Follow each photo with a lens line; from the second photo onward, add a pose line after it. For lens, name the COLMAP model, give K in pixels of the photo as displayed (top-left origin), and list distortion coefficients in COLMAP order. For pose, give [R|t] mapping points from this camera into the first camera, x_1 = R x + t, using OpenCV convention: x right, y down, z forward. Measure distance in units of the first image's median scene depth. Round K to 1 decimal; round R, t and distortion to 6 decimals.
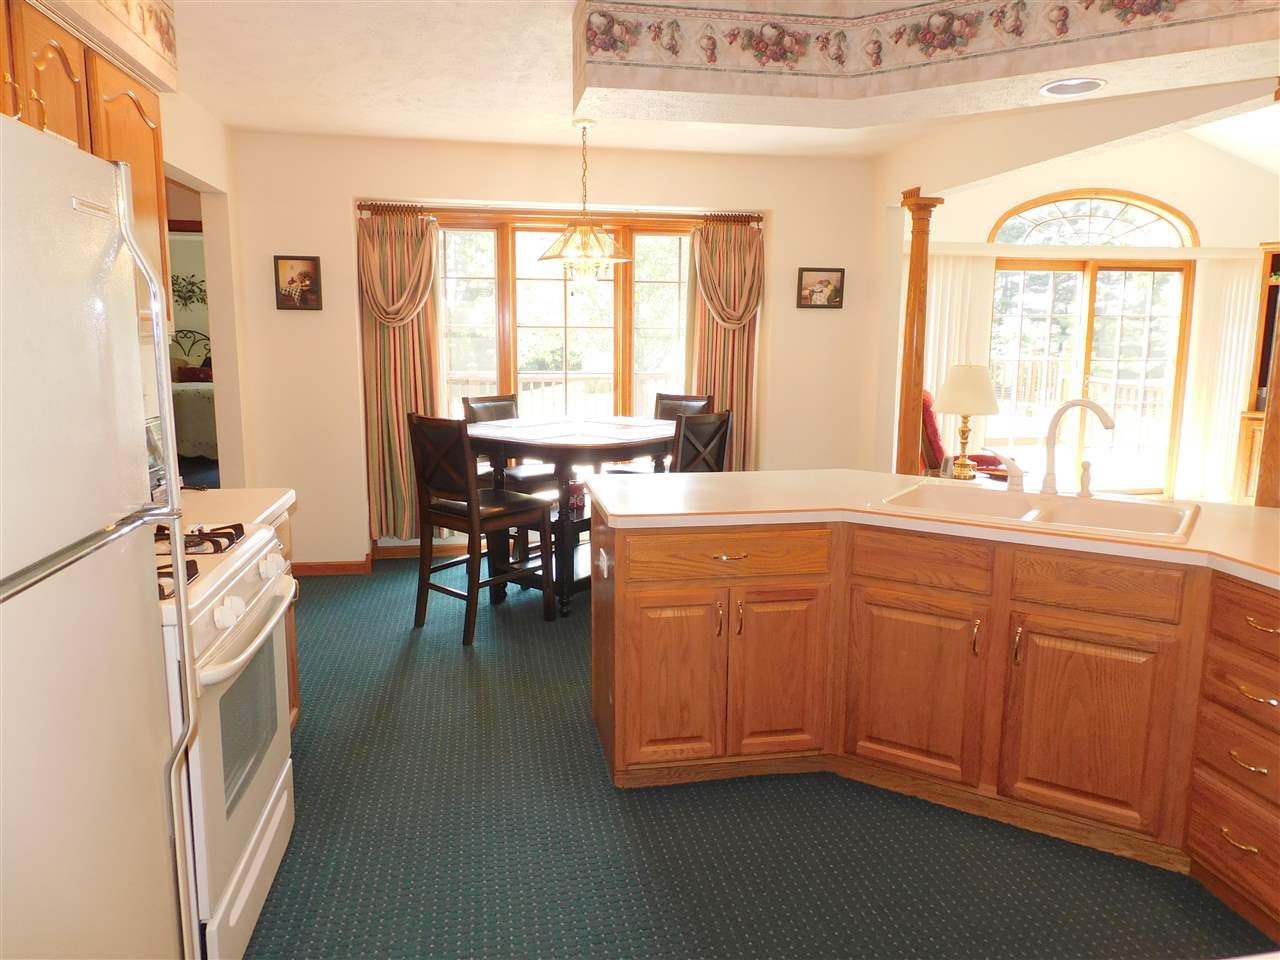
lens RADIAL K [[909.1, 0, 640.0], [0, 909.1, 480.0], [0, 0, 1]] dist [0.003004, 0.002269]
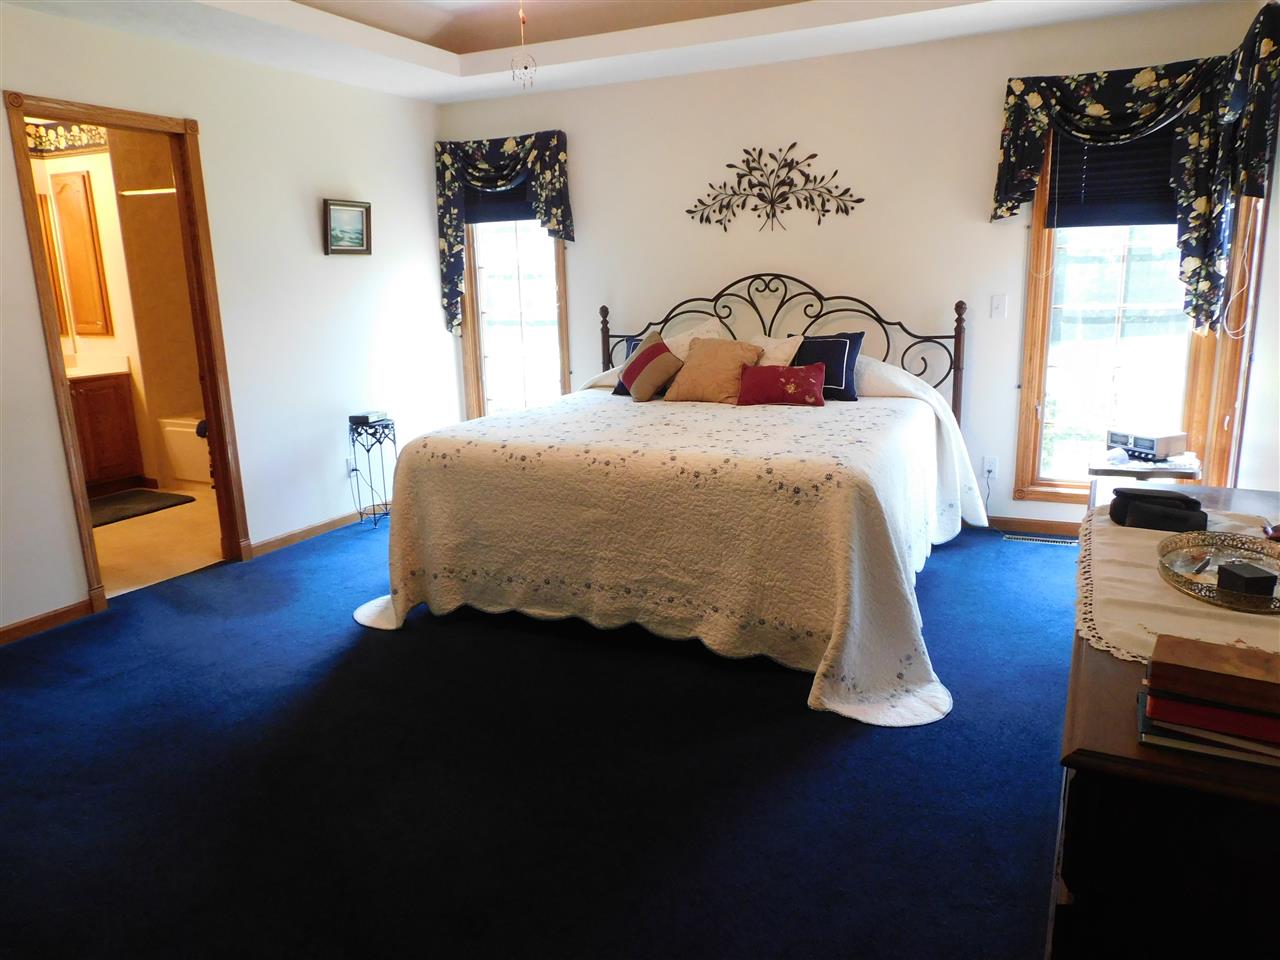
lens RADIAL K [[909.1, 0, 640.0], [0, 909.1, 480.0], [0, 0, 1]] dist [0.003004, 0.002269]
pose [[0.806529, 0.102700, -0.582205, -0.282367], [-0.060951, 0.993993, 0.090904, -0.101624], [0.588044, -0.037831, 0.807944, 0.603215]]
